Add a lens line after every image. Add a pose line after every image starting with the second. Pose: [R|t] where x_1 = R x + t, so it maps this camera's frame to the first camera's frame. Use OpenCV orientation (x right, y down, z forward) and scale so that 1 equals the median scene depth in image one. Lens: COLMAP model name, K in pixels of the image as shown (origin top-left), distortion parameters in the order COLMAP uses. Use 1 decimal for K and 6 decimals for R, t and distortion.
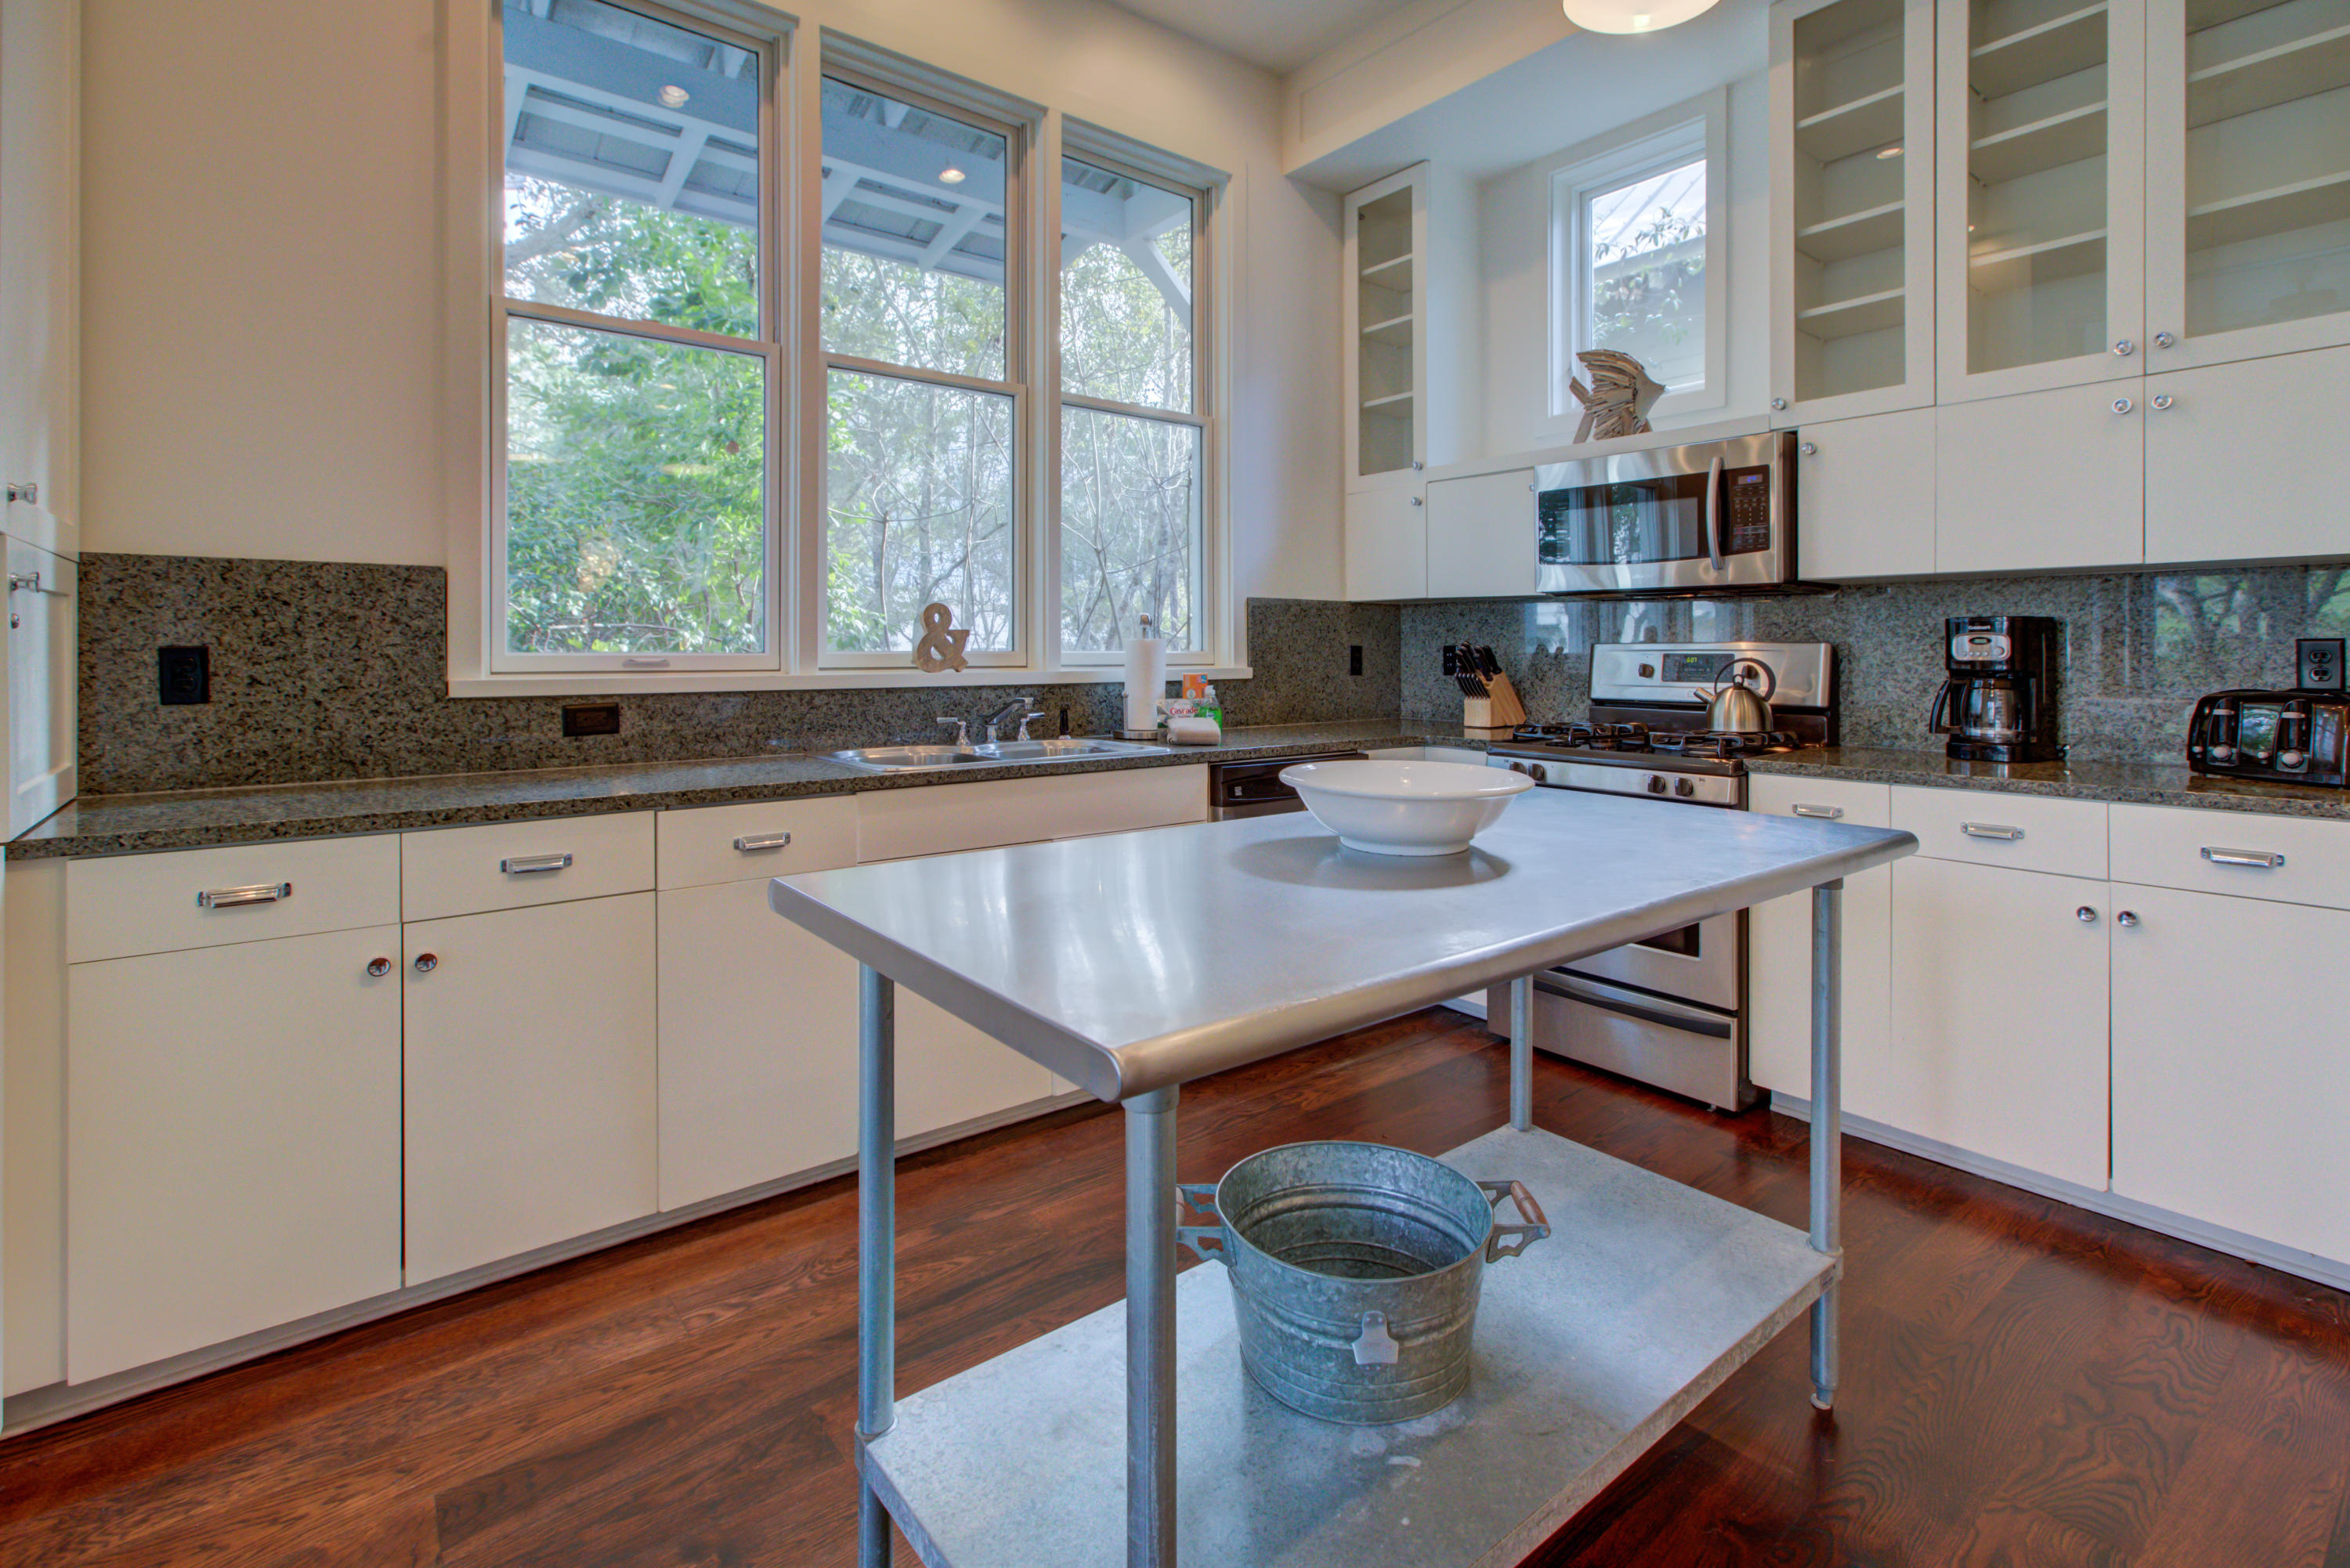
lens RADIAL K [[1104.3, 0, 1191.6], [0, 1104.3, 632.4], [0, 0, 1]] dist [-0.028570, -0.000138]
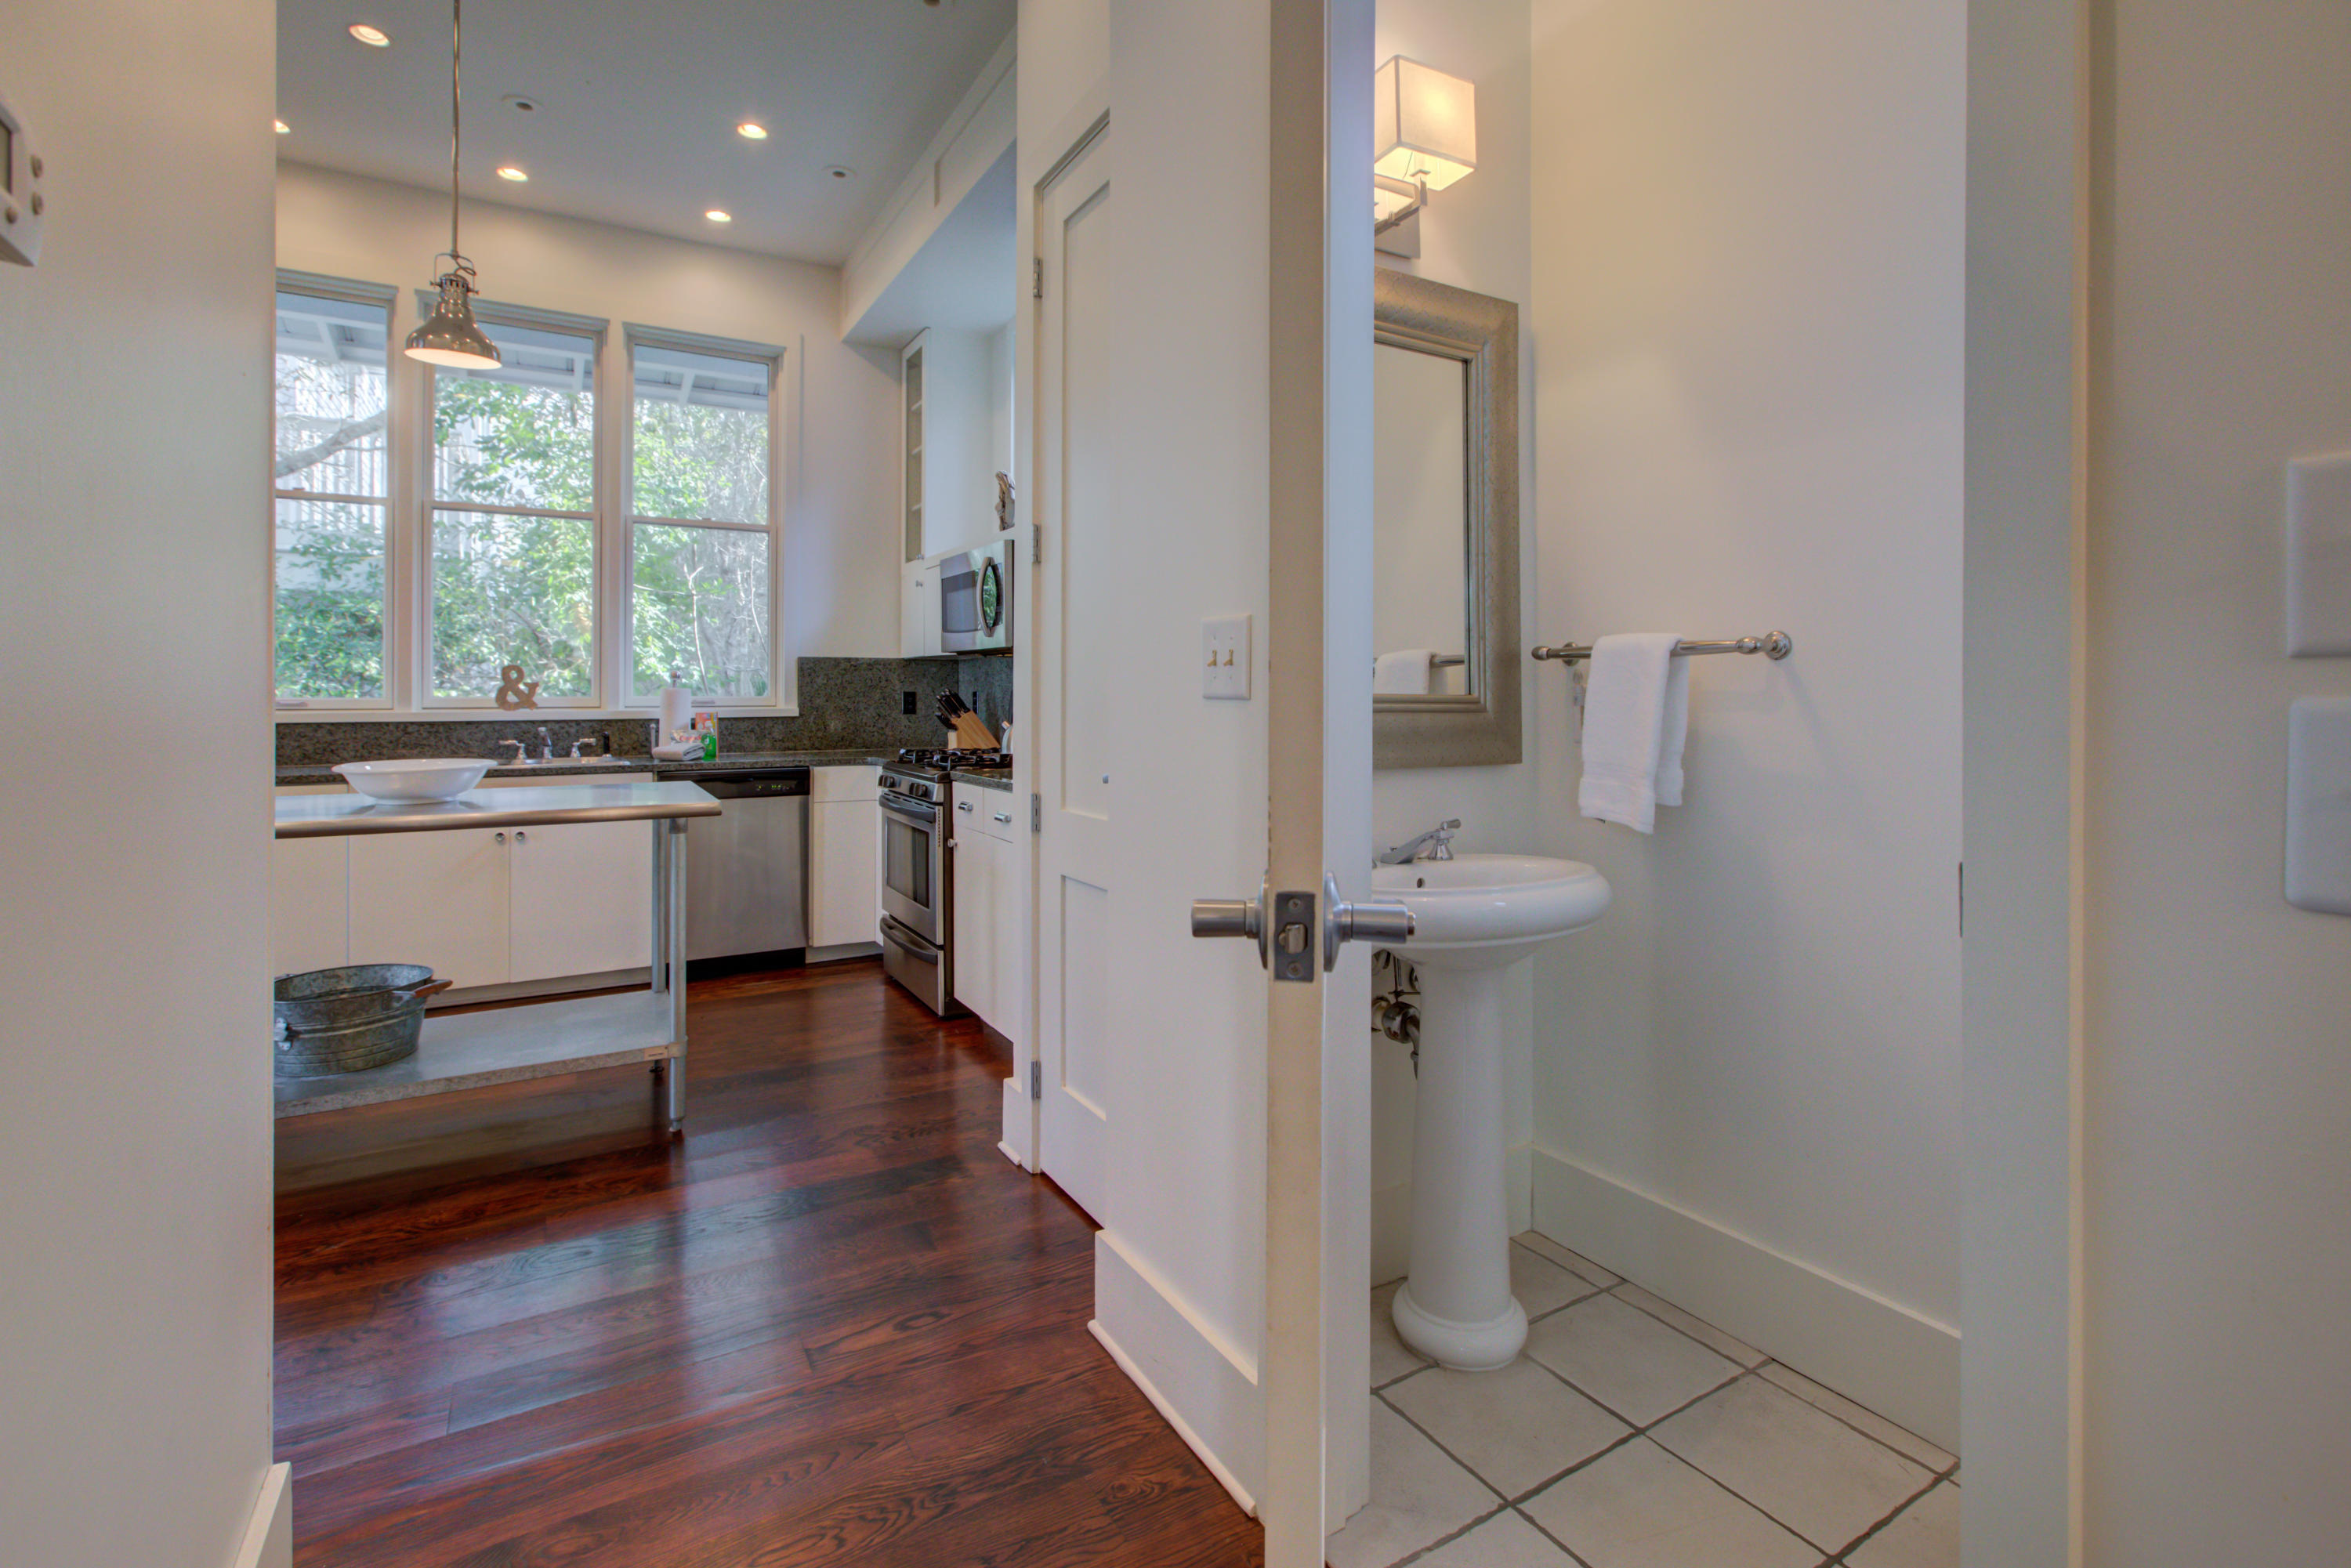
lens RADIAL K [[1066.1, 0, 1175.2], [0, 1066.1, 680.5], [0, 0, 1]] dist [0.000165, -0.000057]
pose [[0.989186, -0.002702, -0.146643, 0.721363], [0.003532, 0.999979, 0.005398, -0.008139], [0.146625, -0.005858, 0.989175, -0.247704]]
